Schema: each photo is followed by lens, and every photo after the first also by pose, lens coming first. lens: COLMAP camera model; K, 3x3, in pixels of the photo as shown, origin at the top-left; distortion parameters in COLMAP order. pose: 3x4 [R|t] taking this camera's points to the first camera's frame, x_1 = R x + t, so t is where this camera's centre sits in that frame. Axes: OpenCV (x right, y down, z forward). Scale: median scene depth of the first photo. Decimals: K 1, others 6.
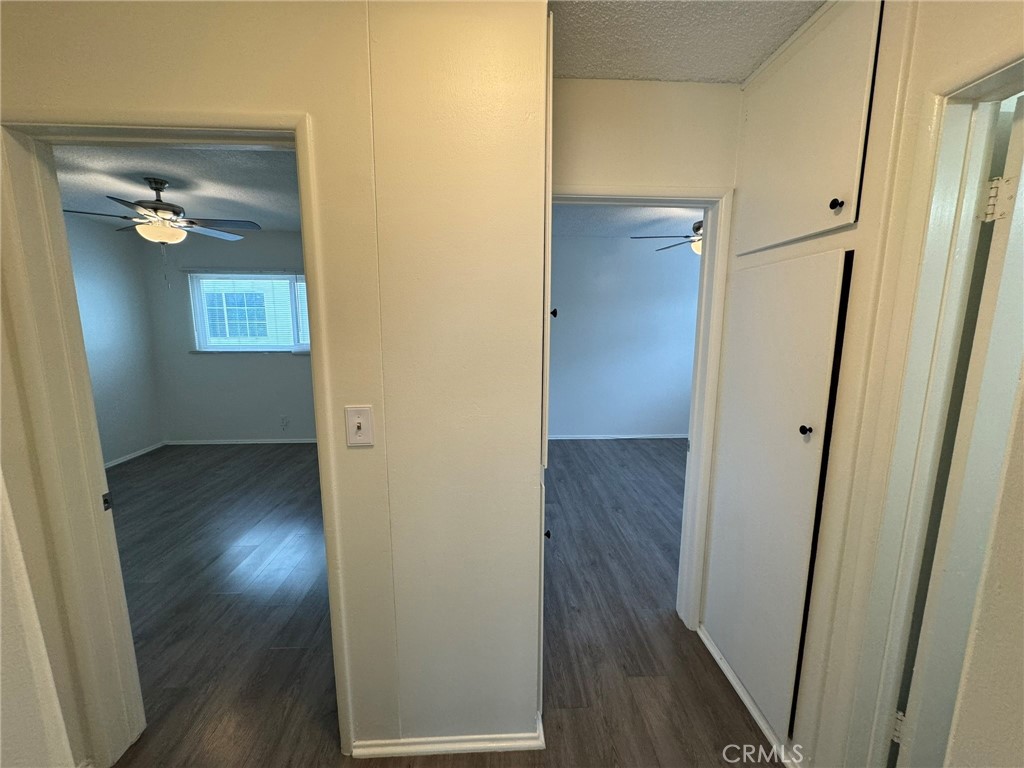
lens RADIAL K [[405.9, 0, 512.4], [0, 405.9, 383.8], [0, 0, 1]] dist [-0.001542, 0.000809]
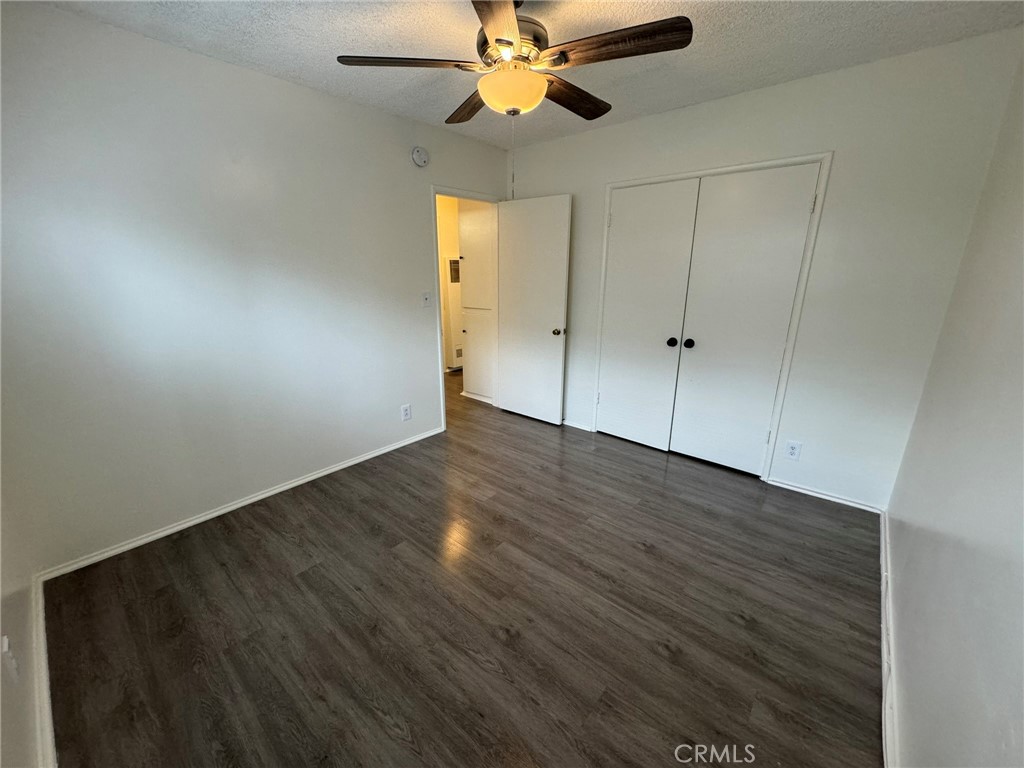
lens RADIAL K [[405.9, 0, 512.5], [0, 405.9, 381.6], [0, 0, 1]] dist [-0.001542, 0.000809]
pose [[-0.688592, 0.189988, -0.699818, 0.760756], [-0.120272, 0.921779, 0.368589, -0.170592], [0.715106, 0.337976, -0.611879, 1.203847]]
